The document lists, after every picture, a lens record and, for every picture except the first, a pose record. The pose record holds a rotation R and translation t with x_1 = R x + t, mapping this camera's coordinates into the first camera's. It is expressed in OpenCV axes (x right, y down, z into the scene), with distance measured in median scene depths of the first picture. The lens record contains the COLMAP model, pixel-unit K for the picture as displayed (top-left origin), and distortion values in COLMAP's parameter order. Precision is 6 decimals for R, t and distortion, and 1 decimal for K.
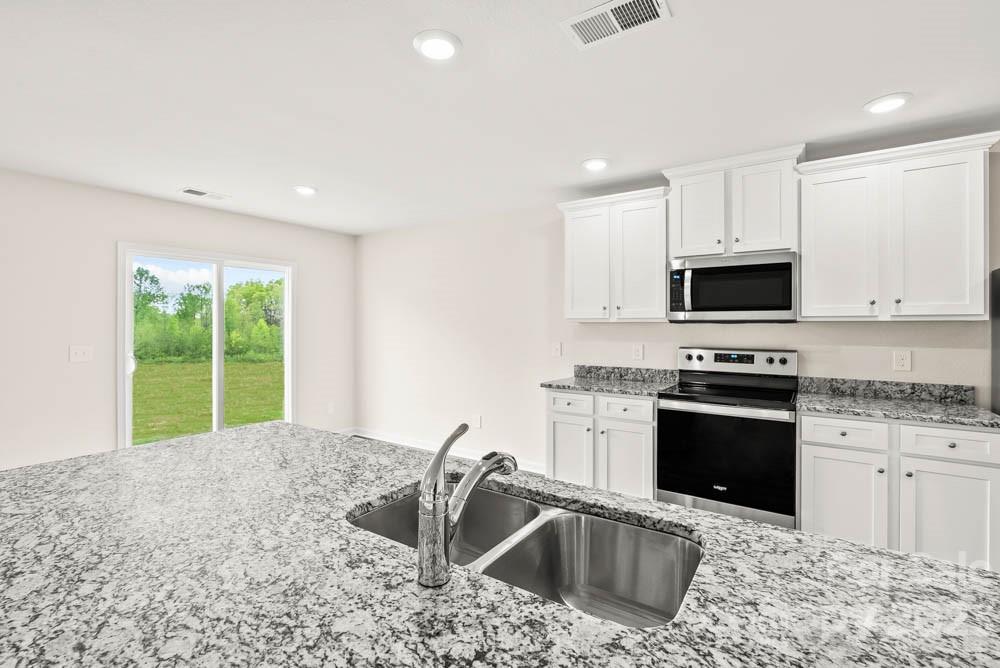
lens RADIAL K [[457.0, 0, 498.8], [0, 457.0, 327.5], [0, 0, 1]] dist [-0.007264, 0.000130]
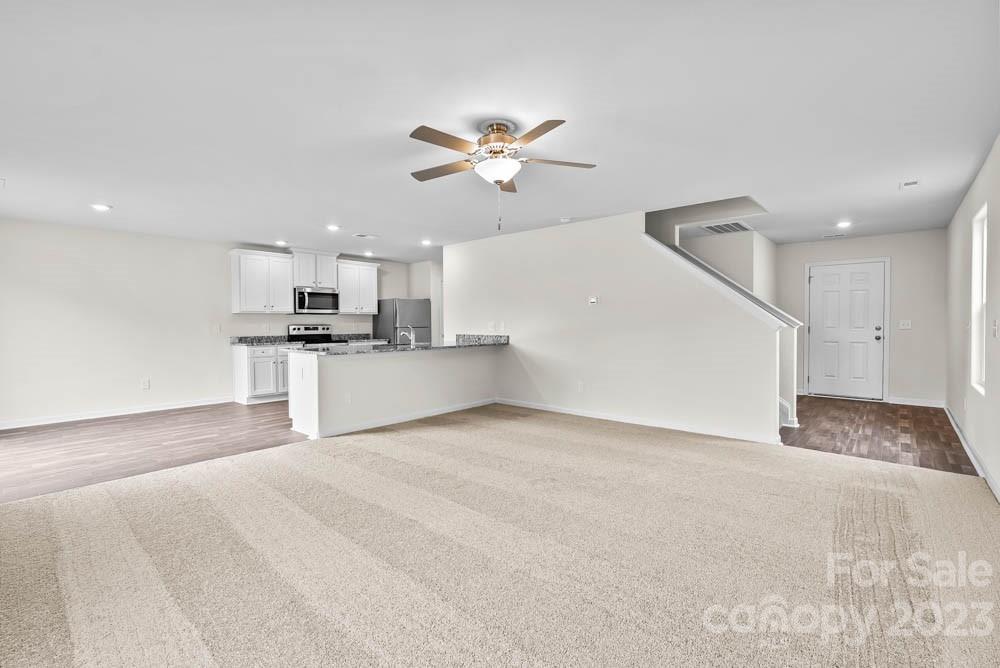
lens RADIAL K [[457.0, 0, 498.8], [0, 457.0, 327.5], [0, 0, 1]] dist [-0.007264, 0.000130]
pose [[0.124354, -0.011667, 0.992169, -2.027390], [0.011798, 0.999878, 0.010279, 0.053629], [-0.992168, 0.010427, 0.124476, -0.359751]]
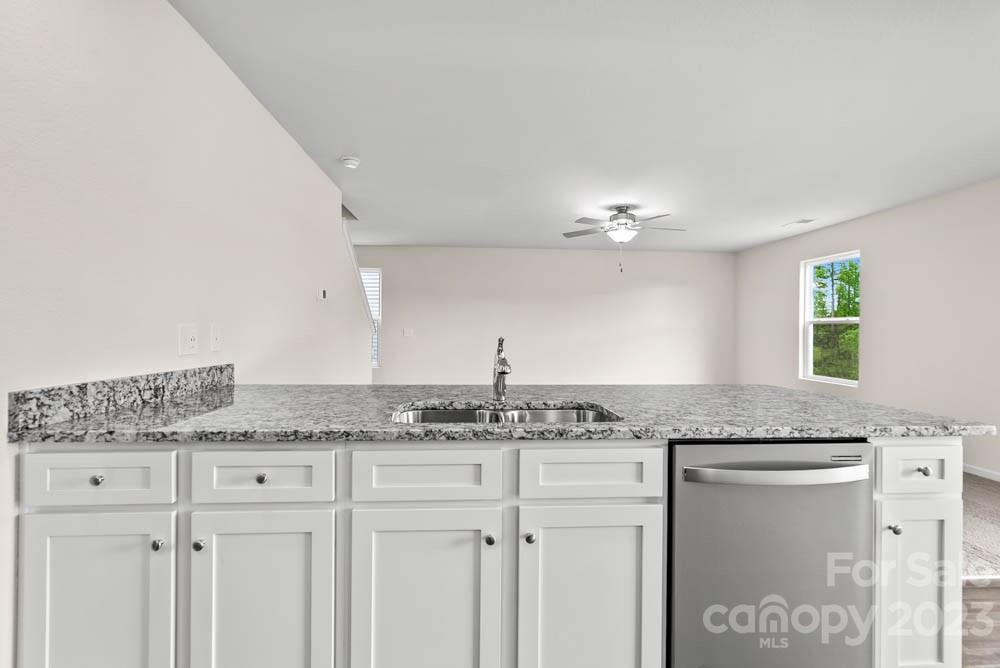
lens RADIAL K [[457.0, 0, 498.8], [0, 457.0, 327.5], [0, 0, 1]] dist [-0.007264, 0.000130]
pose [[-0.791629, -0.007154, -0.610960, 0.340383], [-0.009865, 0.999951, 0.001074, 0.050987], [0.610922, 0.006878, -0.791661, 0.764983]]
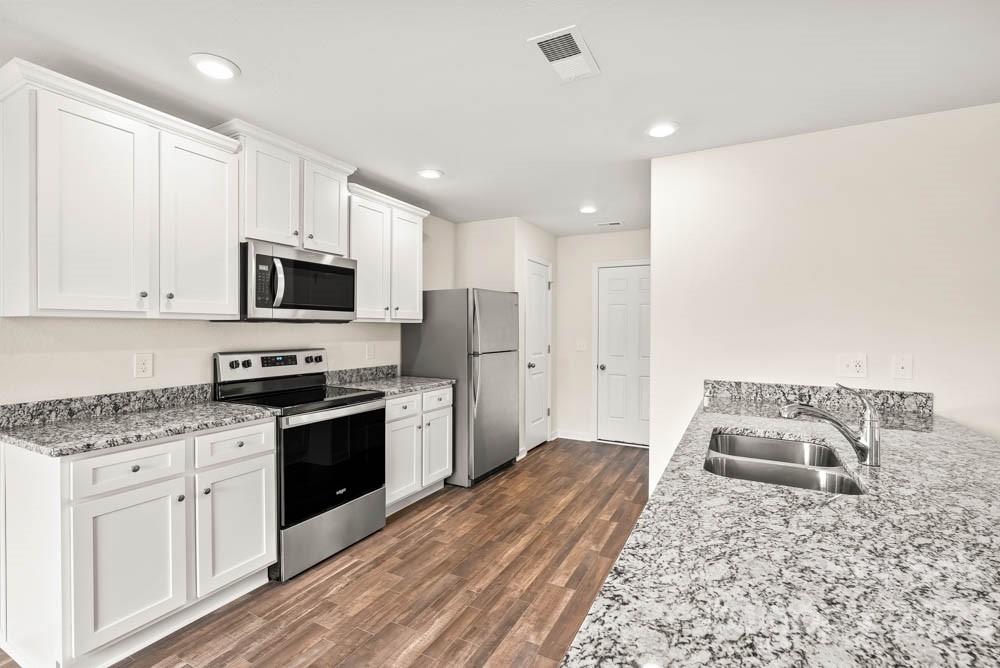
lens RADIAL K [[451.2, 0, 499.2], [0, 451.2, 330.8], [0, 0, 1]] dist [-0.003601, -0.000325]
pose [[-0.107650, -0.007805, 0.994158, -0.484858], [0.000008, 0.999969, 0.007852, 0.000184], [-0.994189, 0.000853, -0.107647, 0.729532]]
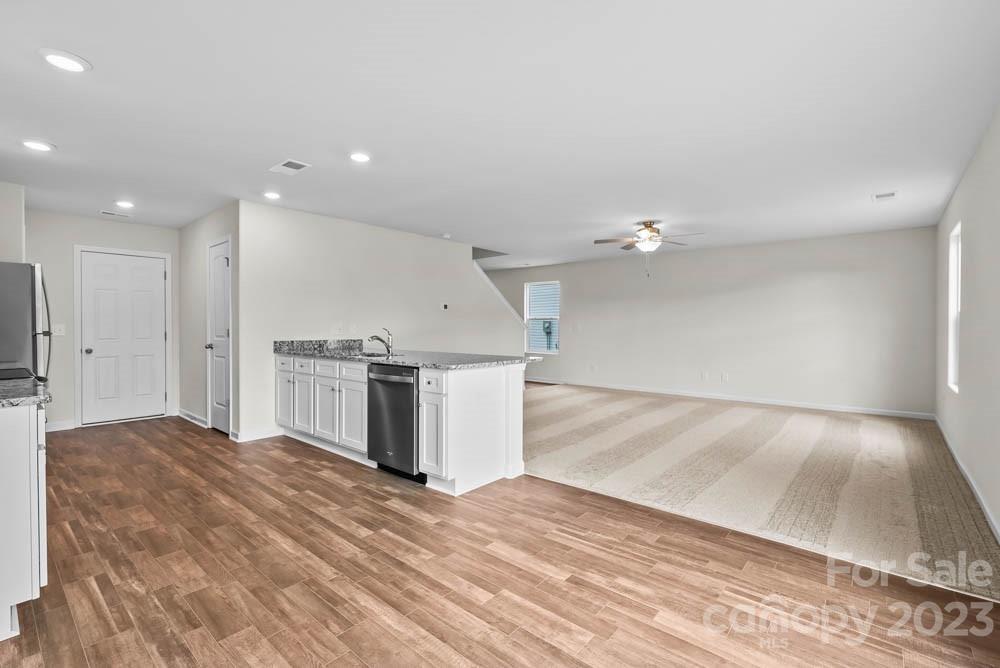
lens RADIAL K [[457.0, 0, 498.8], [0, 457.0, 327.5], [0, 0, 1]] dist [-0.007264, 0.000130]
pose [[-0.993498, -0.001362, 0.113845, -0.576165], [-0.000197, 0.999947, 0.010246, 0.046560], [-0.113853, 0.010157, -0.993446, 1.754601]]
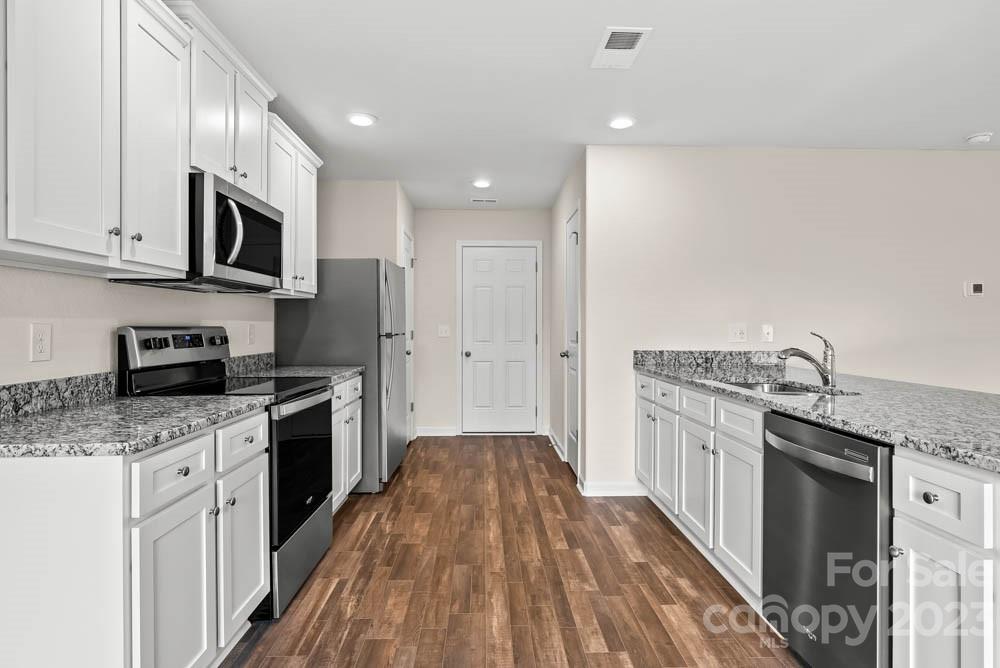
lens RADIAL K [[543.3, 0, 499.9], [0, 543.3, 324.1], [0, 0, 1]] dist [0.003562, 0.001203]
pose [[-0.588744, 0.000679, 0.808319, -0.436919], [0.001967, 0.999998, 0.000592, 0.048364], [-0.808317, 0.001939, -0.588744, 1.220672]]
